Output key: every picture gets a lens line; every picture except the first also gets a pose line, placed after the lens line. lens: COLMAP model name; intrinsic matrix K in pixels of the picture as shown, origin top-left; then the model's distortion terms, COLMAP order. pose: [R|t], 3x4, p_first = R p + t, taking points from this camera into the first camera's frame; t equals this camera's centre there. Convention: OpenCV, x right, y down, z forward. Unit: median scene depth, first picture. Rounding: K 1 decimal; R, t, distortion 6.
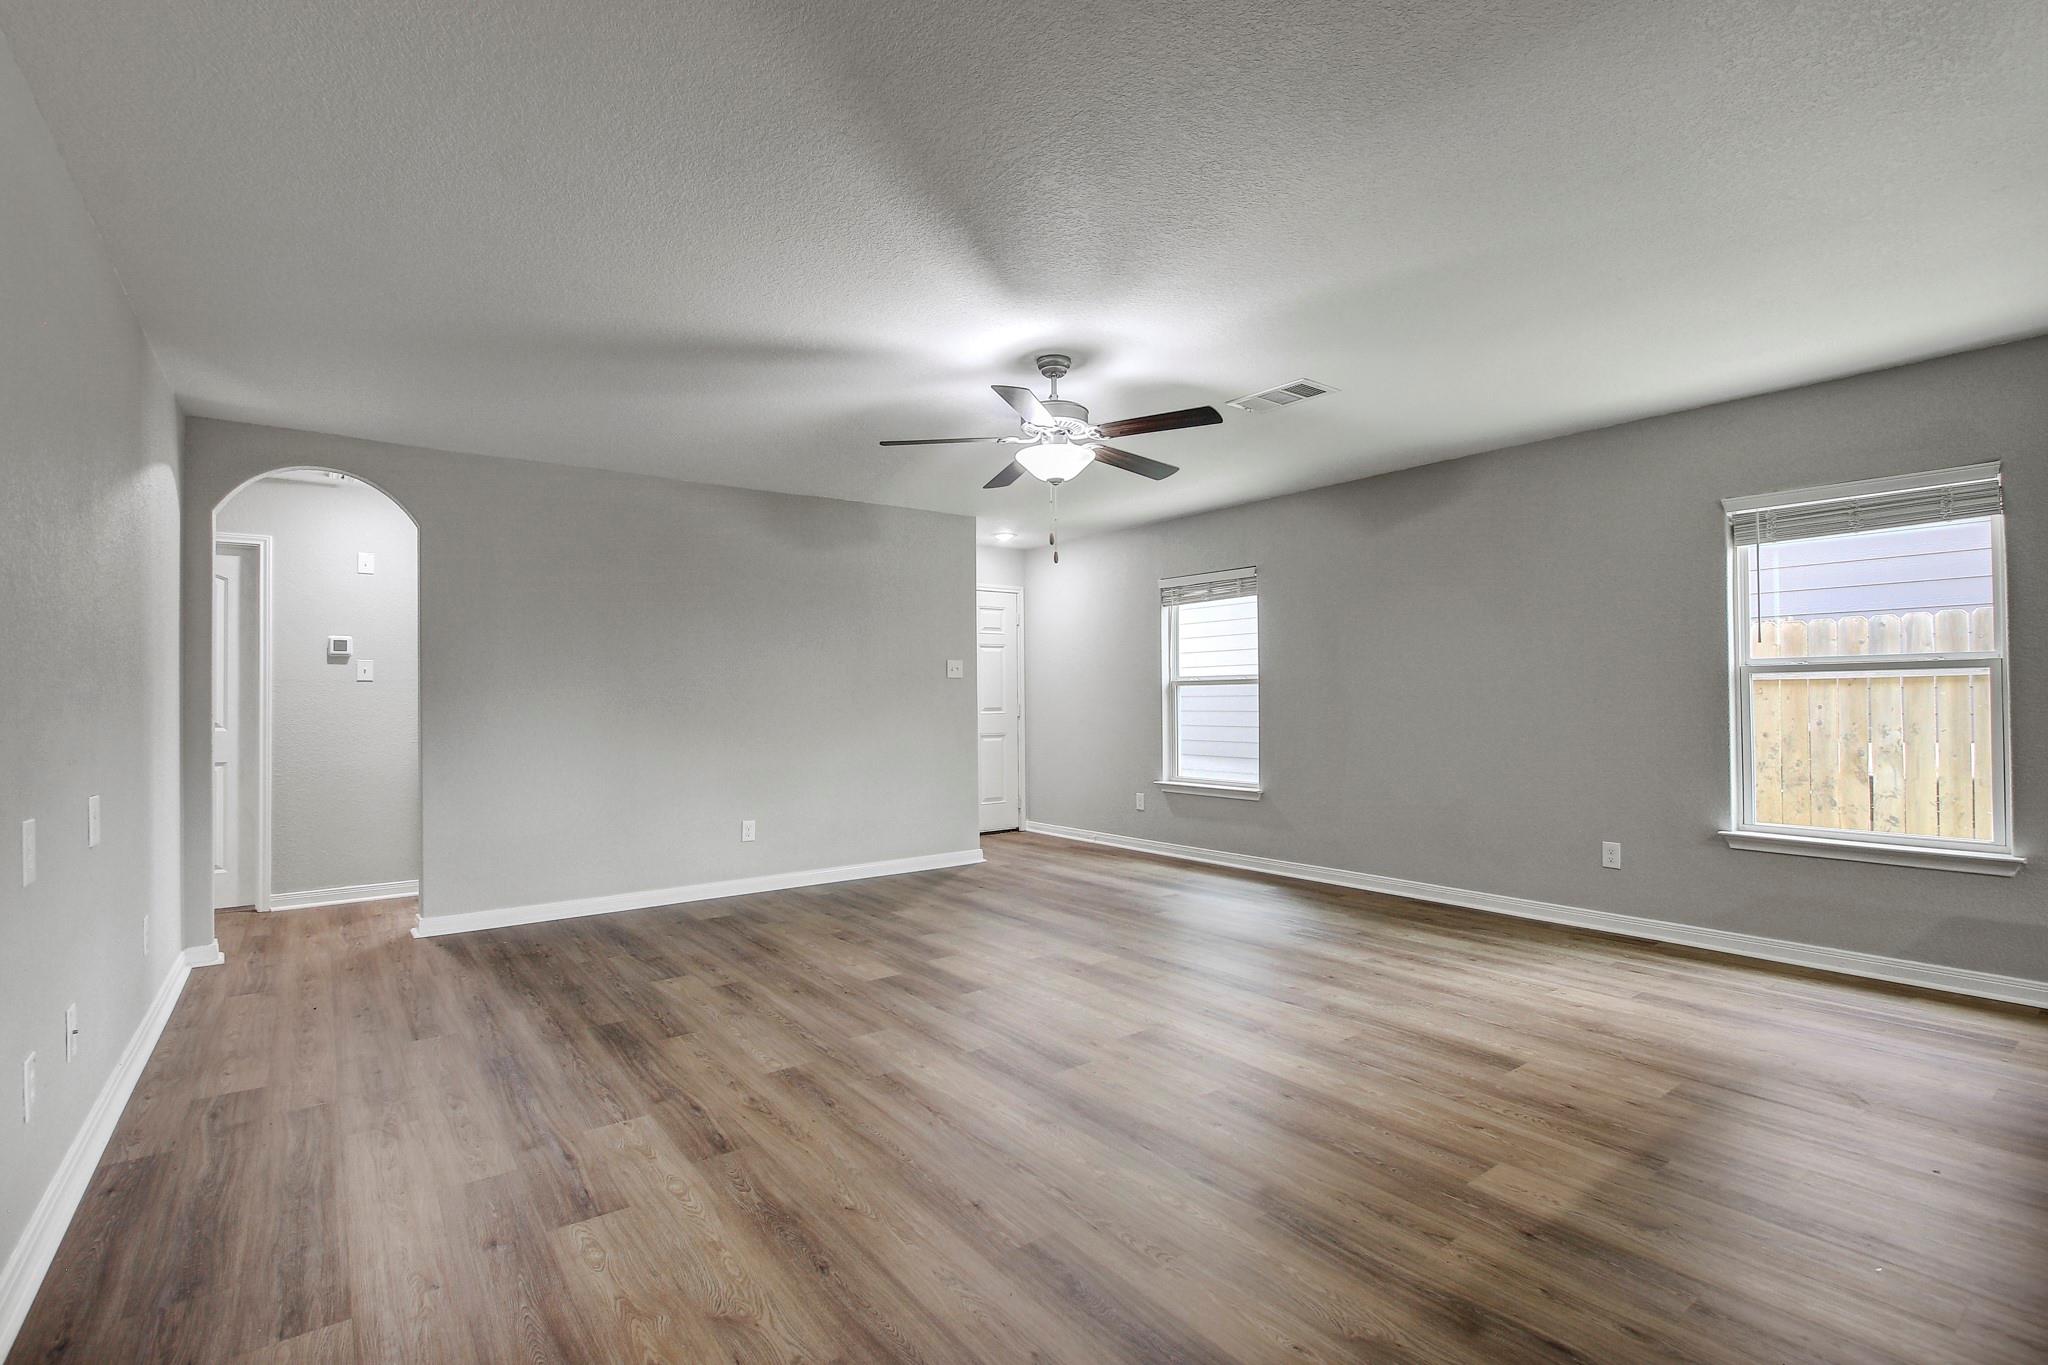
lens RADIAL K [[952.6, 0, 1019.6], [0, 952.6, 690.0], [0, 0, 1]] dist [-0.024845, 0.000067]
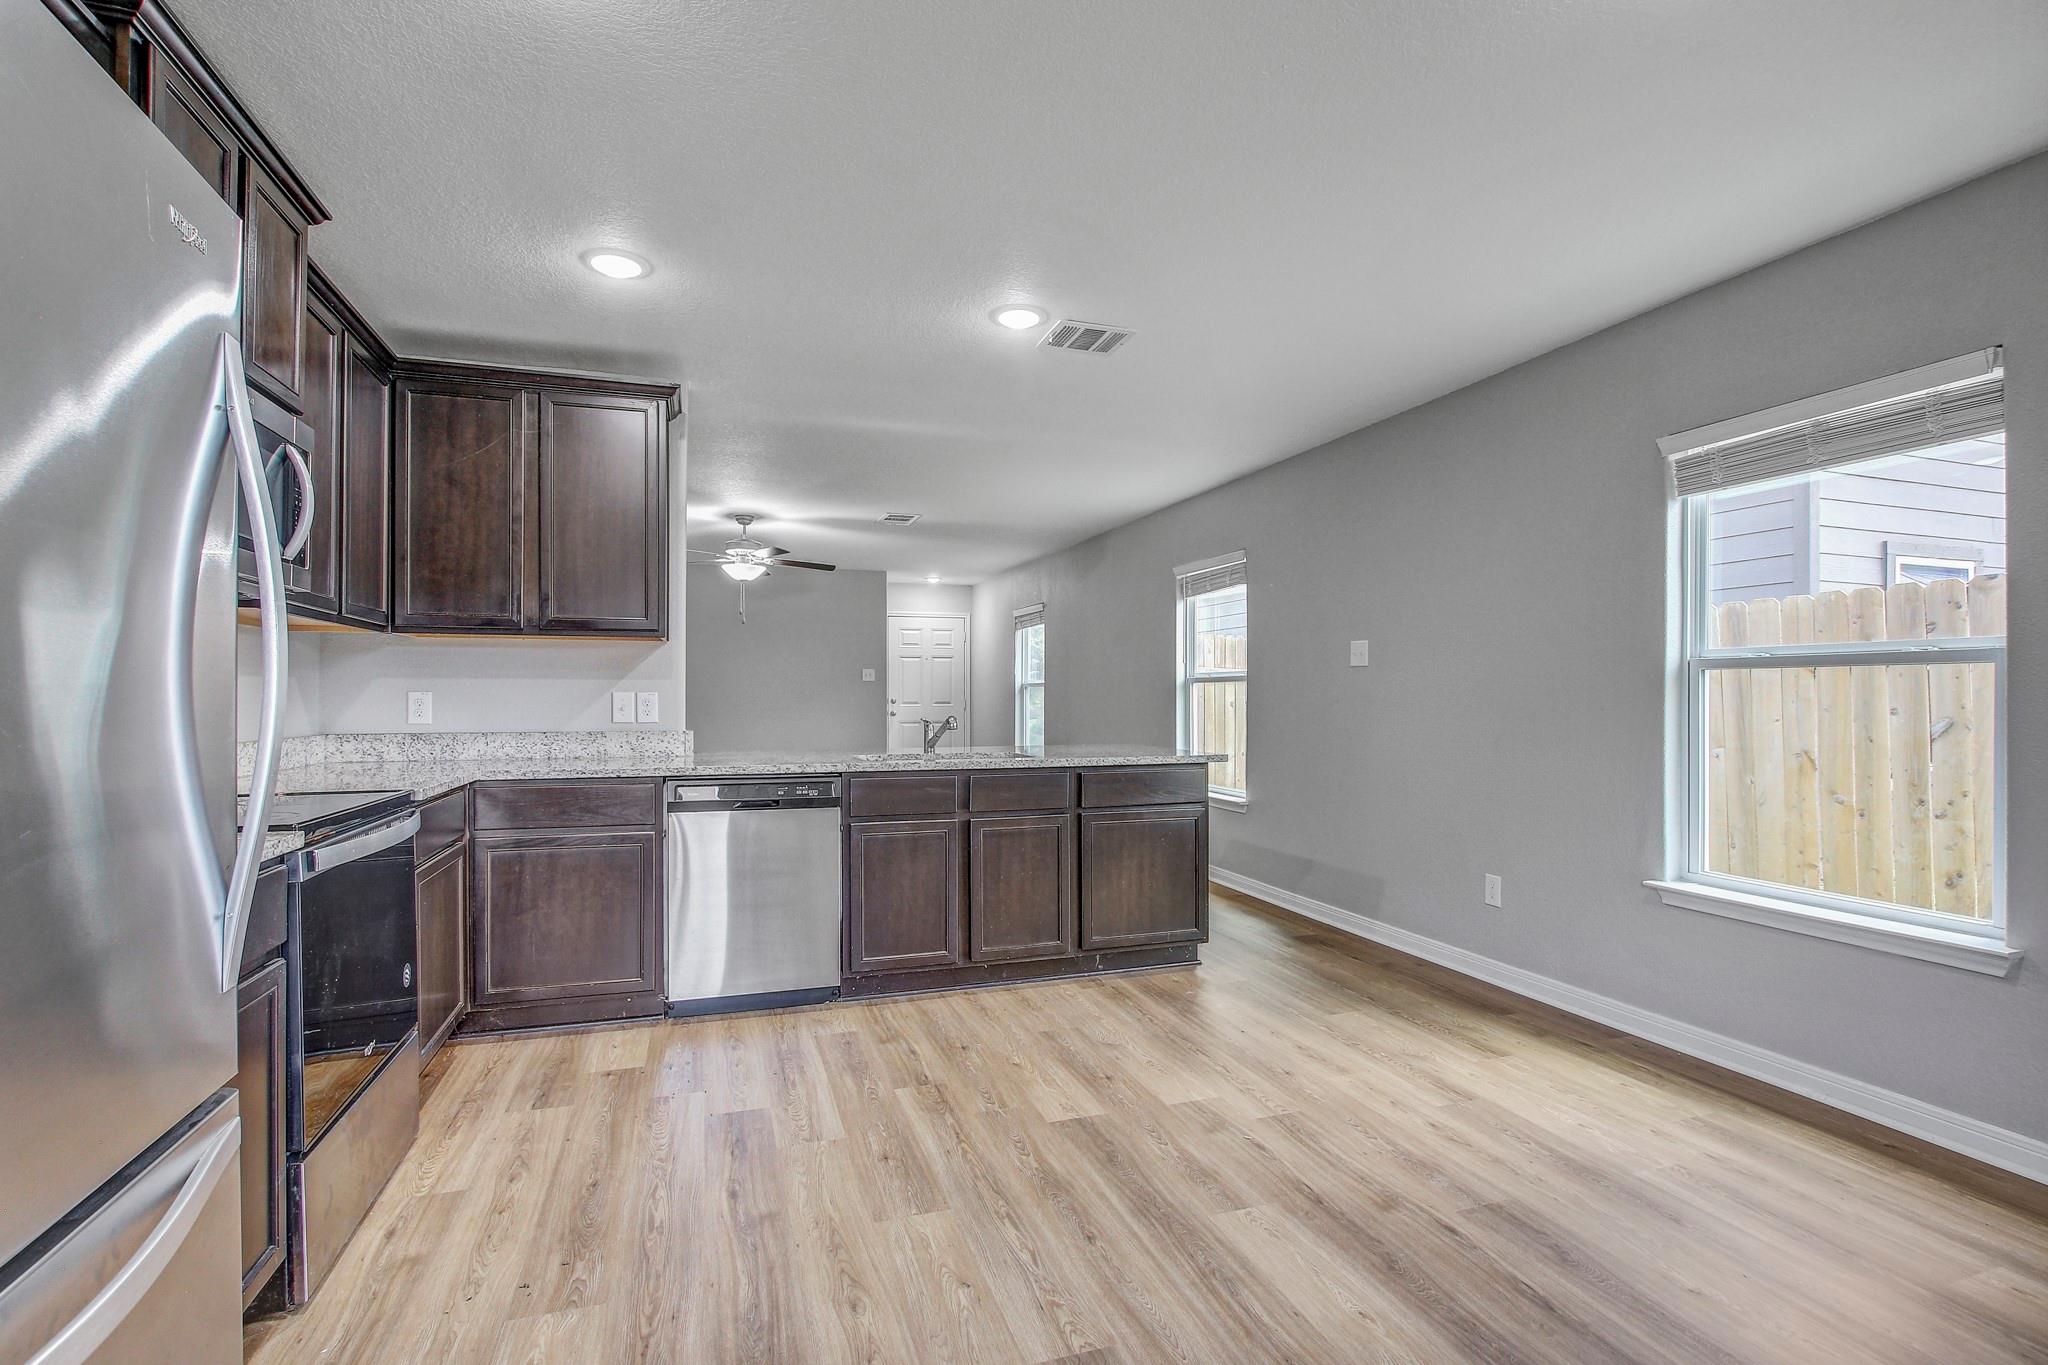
lens RADIAL K [[952.6, 0, 1019.6], [0, 952.6, 690.0], [0, 0, 1]] dist [-0.024845, 0.000067]
pose [[0.945672, 0.006230, -0.325064, 1.163018], [-0.004844, 0.999975, 0.005075, -0.012656], [0.325087, -0.003225, 0.945679, -0.607990]]
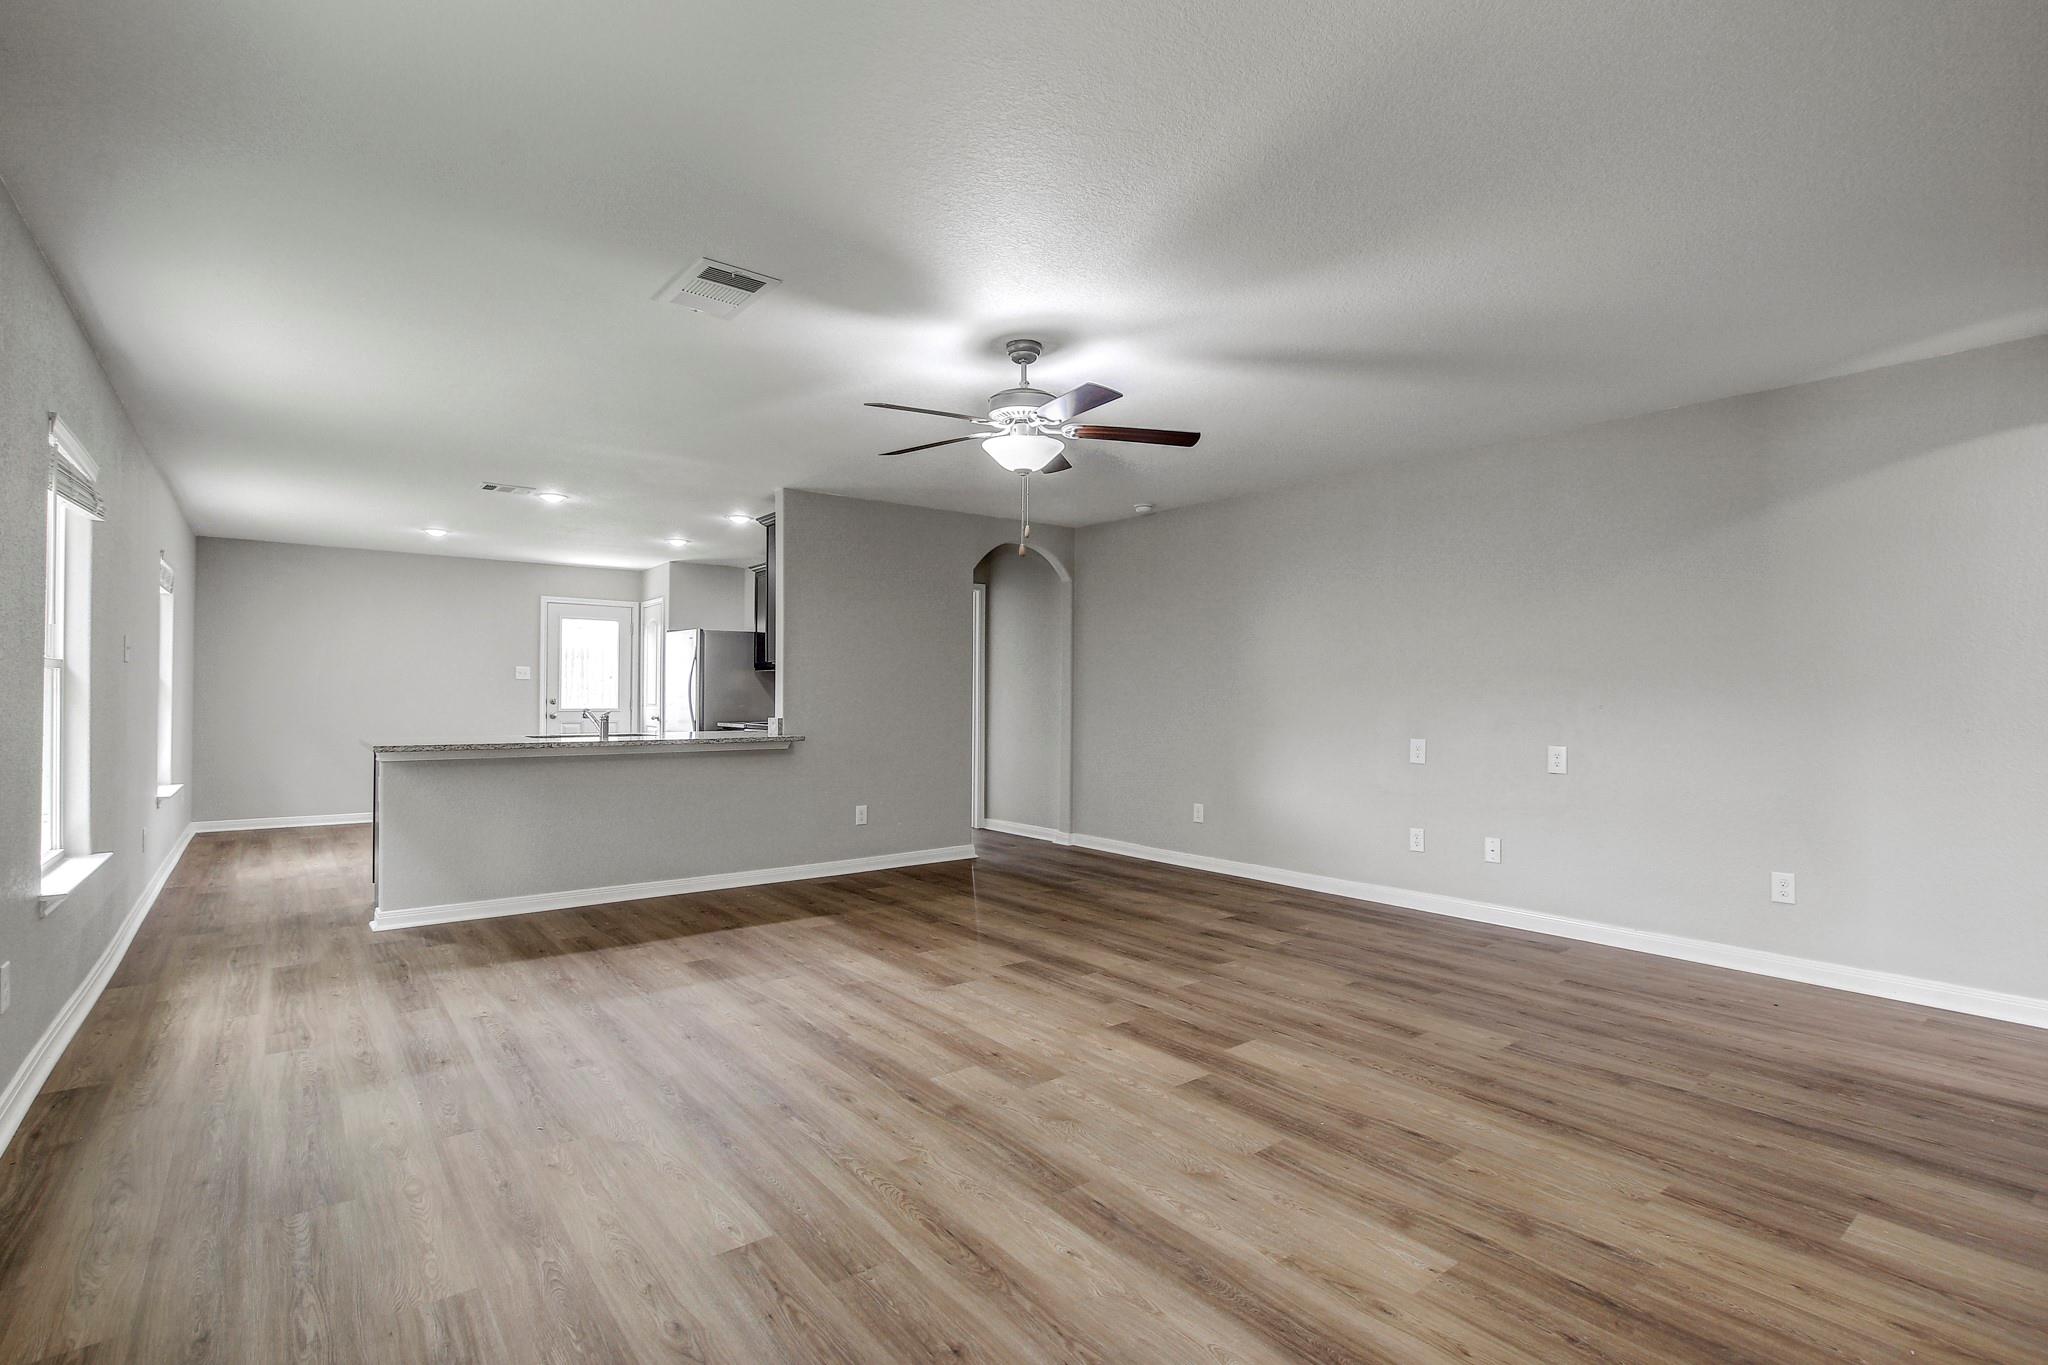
lens RADIAL K [[952.6, 0, 1019.6], [0, 952.6, 690.0], [0, 0, 1]] dist [-0.024845, 0.000067]
pose [[-0.999809, 0.004837, -0.018931, 0.059797], [0.005123, 0.999873, -0.015096, 0.018095], [0.018856, -0.015190, -0.999707, 1.936882]]
